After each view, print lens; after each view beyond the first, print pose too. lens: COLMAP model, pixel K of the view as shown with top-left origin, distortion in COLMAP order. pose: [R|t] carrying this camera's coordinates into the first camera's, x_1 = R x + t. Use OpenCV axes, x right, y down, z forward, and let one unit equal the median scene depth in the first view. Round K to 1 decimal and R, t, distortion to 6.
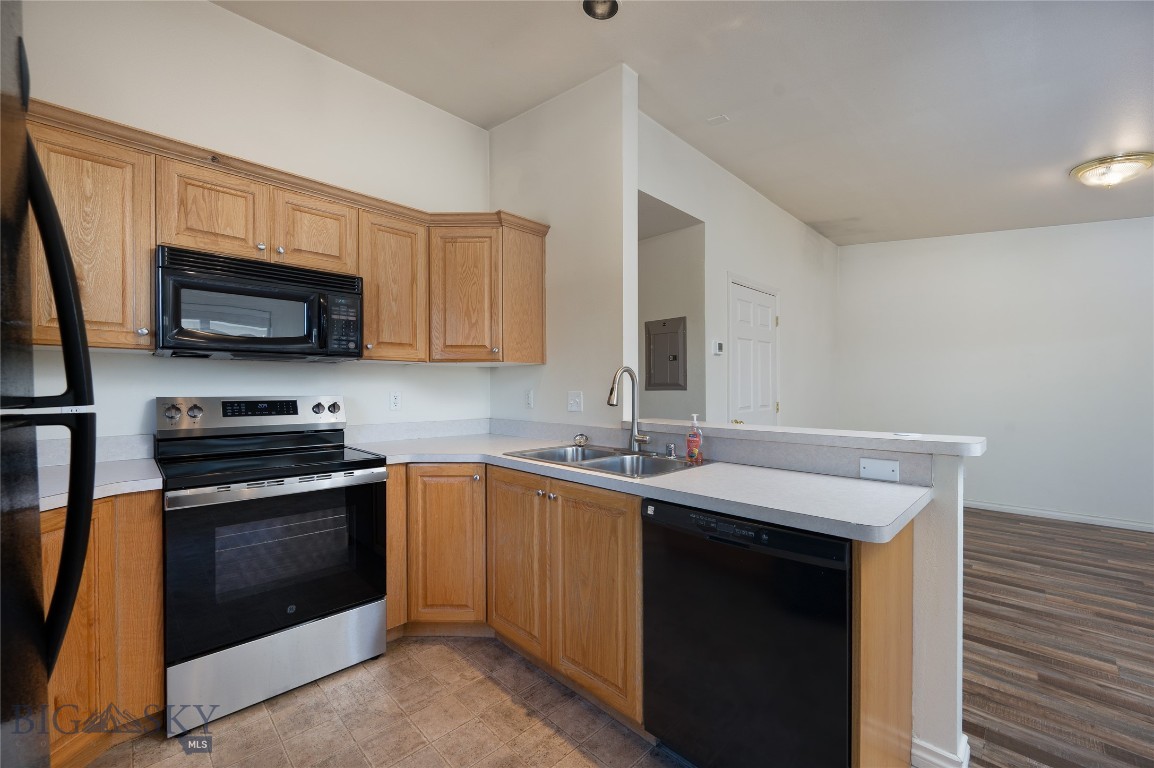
lens RADIAL K [[459.5, 0, 578.9], [0, 459.5, 388.4], [0, 0, 1]] dist [0.000628, 0.000031]
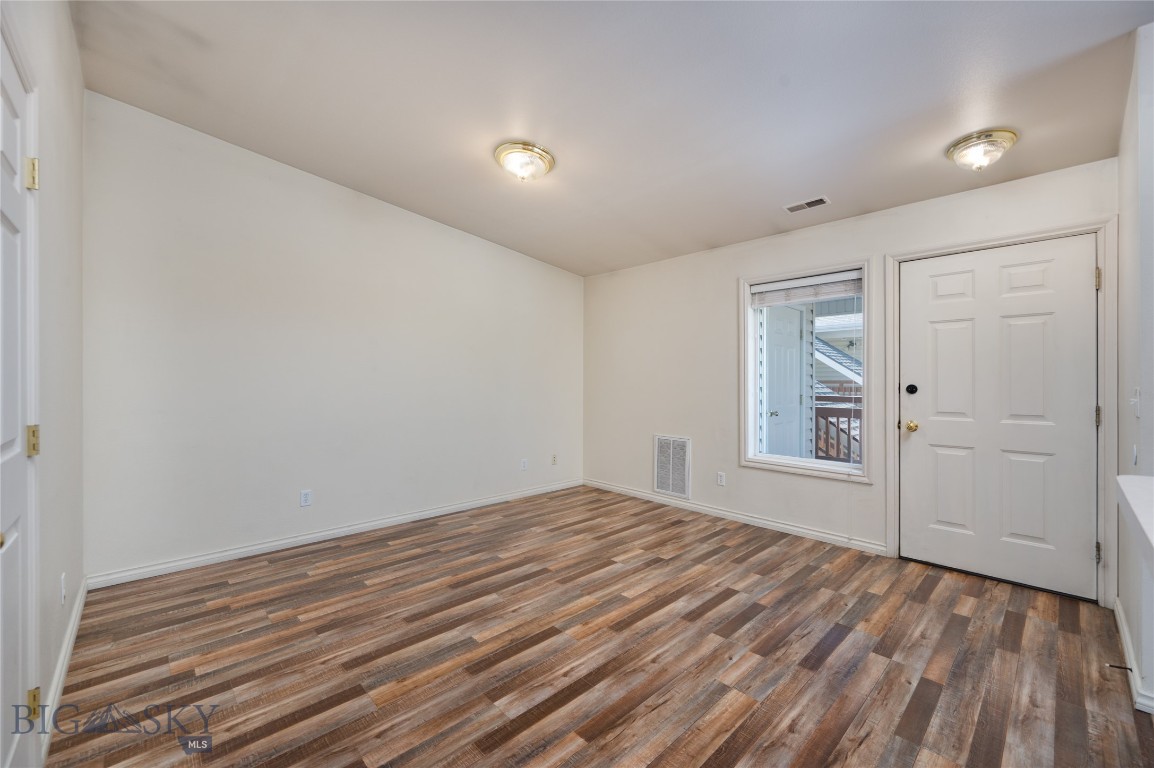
lens RADIAL K [[459.5, 0, 578.6], [0, 459.5, 380.0], [0, 0, 1]] dist [0.000628, 0.000031]
pose [[0.018088, 0.004836, 0.999825, 0.224653], [0.000022, 0.999988, -0.004837, -0.004532], [-0.999836, 0.000109, 0.018087, 1.170891]]
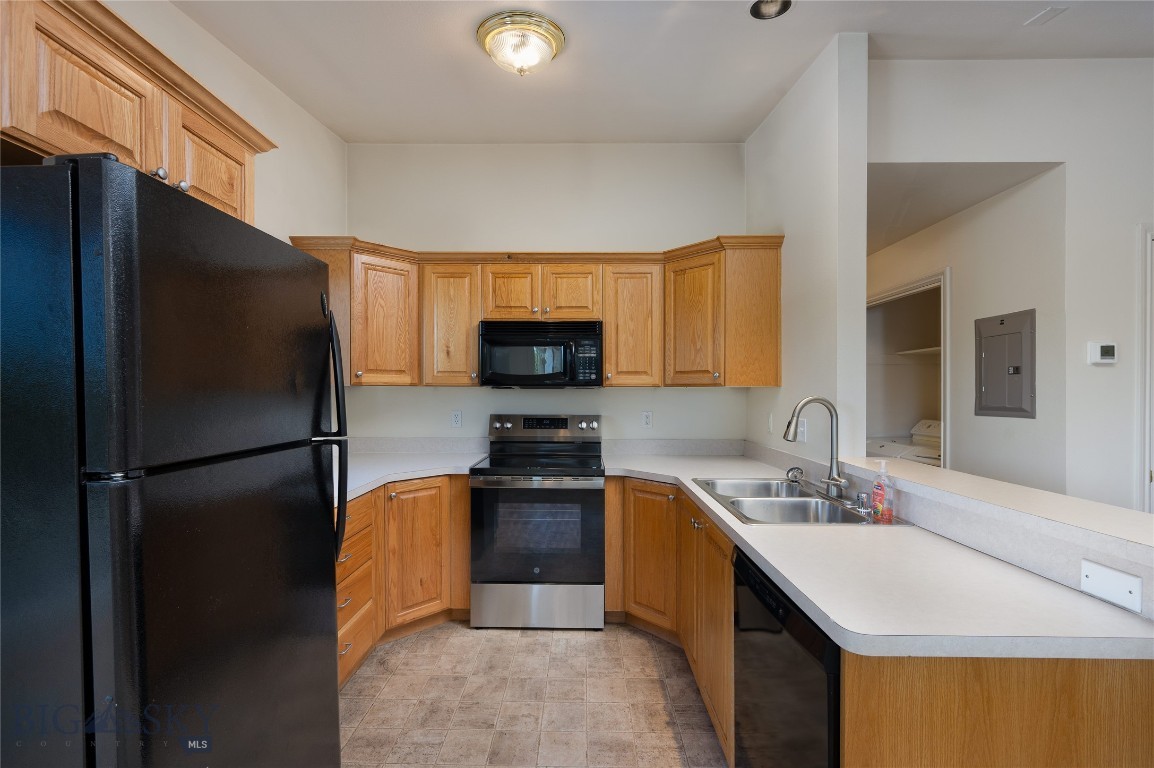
lens RADIAL K [[489.1, 0, 574.3], [0, 489.1, 393.8], [0, 0, 1]] dist [0.000057, 0.000286]
pose [[0.705094, 0.004874, -0.709097, 0.419517], [-0.002045, 0.999986, 0.004840, -0.054180], [0.709110, -0.001963, 0.705095, 0.025882]]
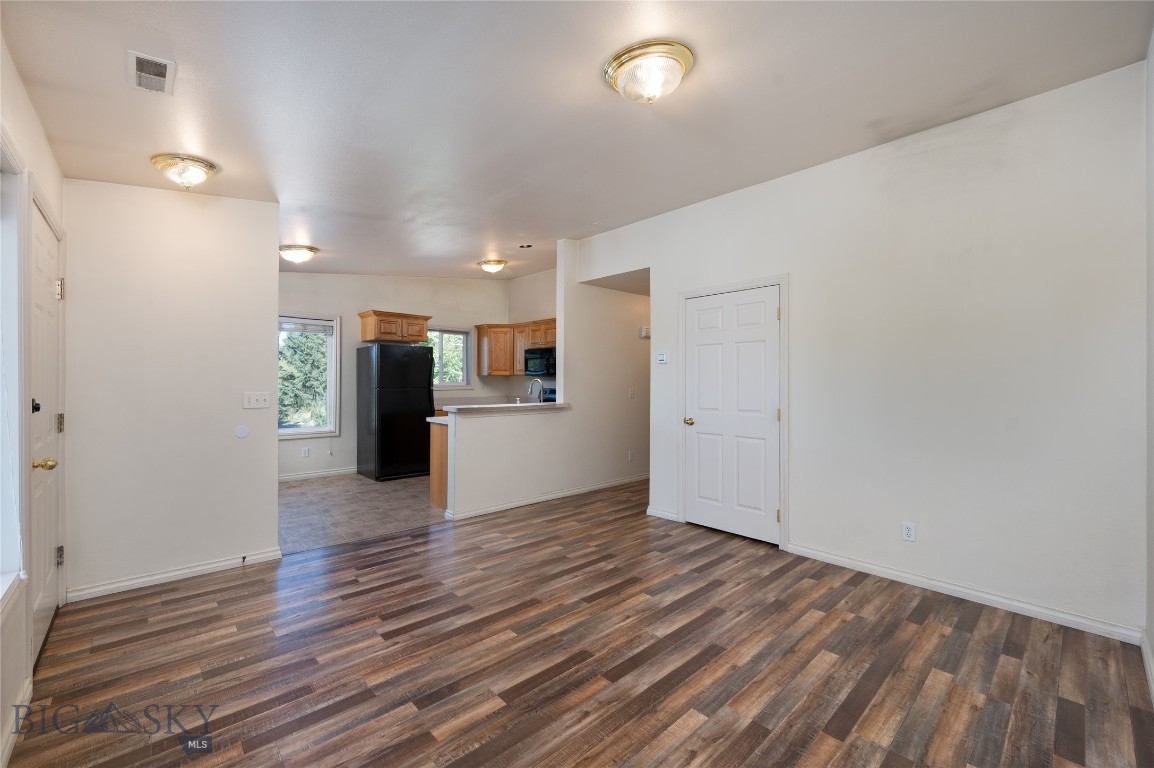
lens RADIAL K [[459.5, 0, 566.0], [0, 459.5, 385.1], [0, 0, 1]] dist [0.000628, 0.000031]
pose [[-0.045731, 0.011483, -0.998888, 2.467495], [-0.009706, 0.999882, 0.011939, -0.042782], [0.998907, 0.010241, -0.045614, 1.237018]]
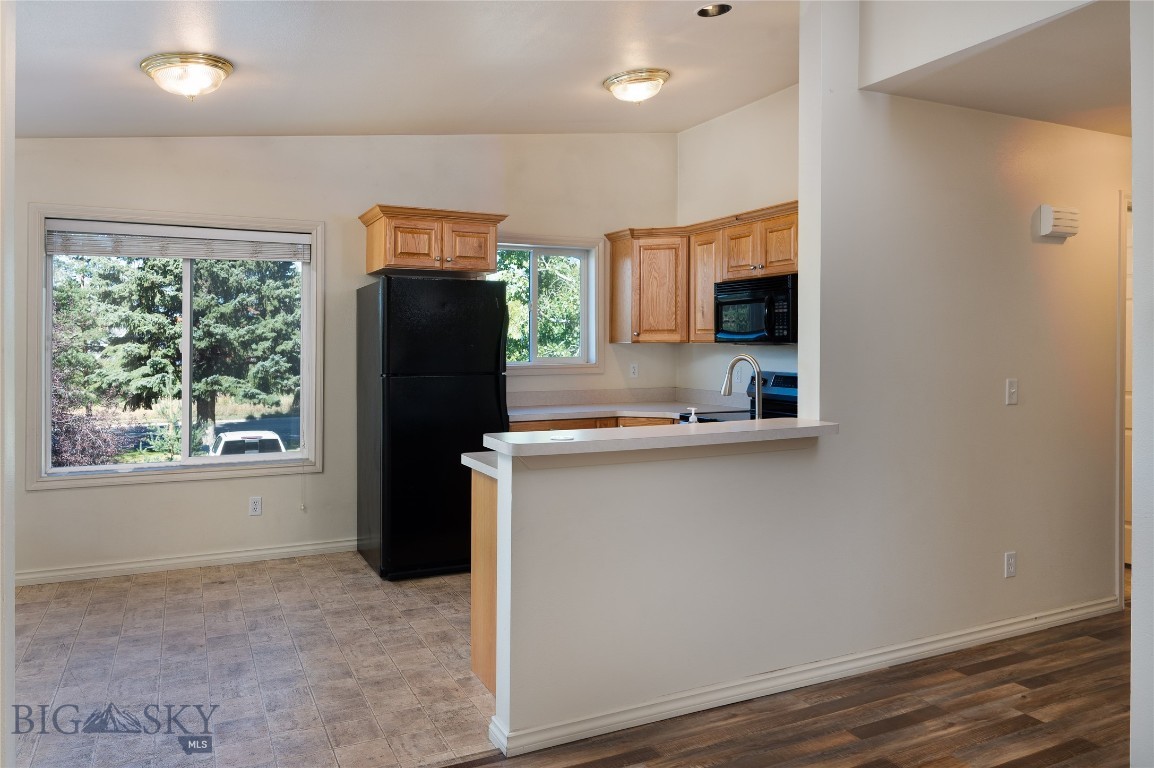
lens RADIAL K [[775.2, 0, 550.7], [0, 775.2, 357.5], [0, 0, 1]] dist [0.008082, -0.001378]
pose [[-0.343562, 0.016866, -0.938979, 1.642088], [-0.002433, 0.999819, 0.018849, -0.067218], [0.939127, 0.008761, -0.343459, 1.140296]]
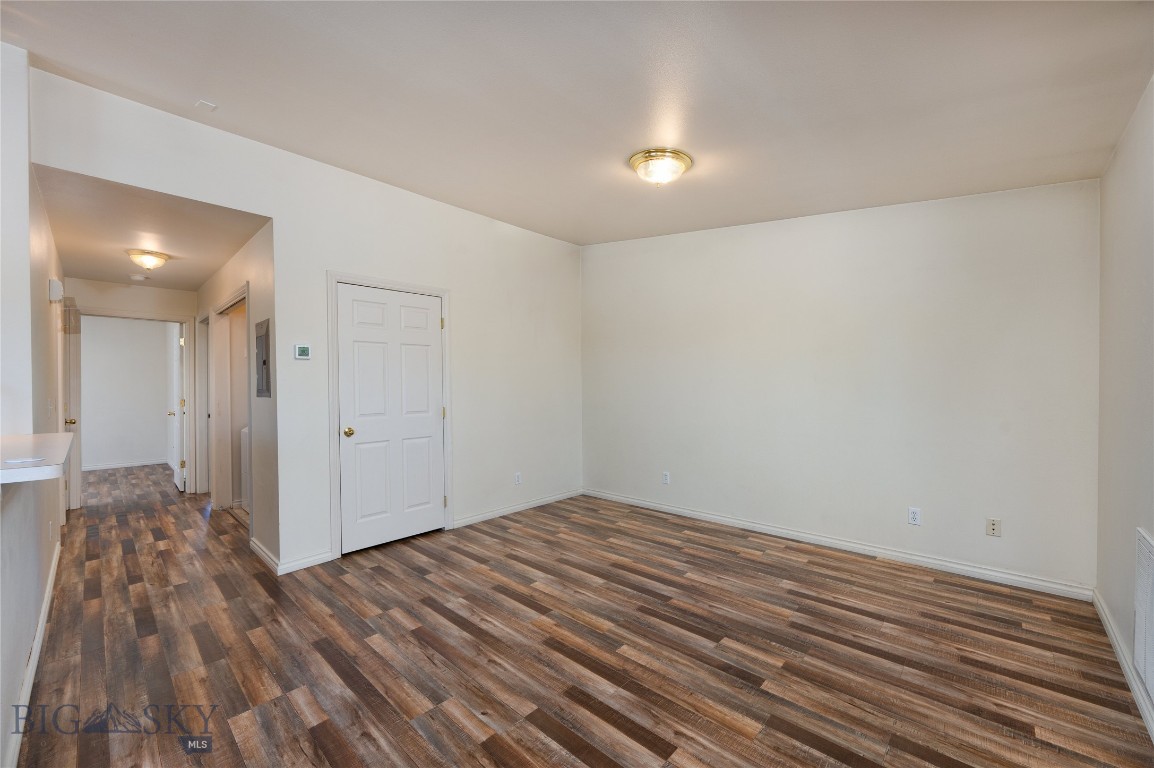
lens RADIAL K [[459.5, 0, 579.3], [0, 459.5, 377.8], [0, 0, 1]] dist [0.000628, 0.000031]
pose [[0.999170, -0.002867, 0.040632, 1.284703], [0.003772, 0.999746, -0.022226, -0.016271], [-0.040558, 0.022361, 0.998927, 0.068810]]
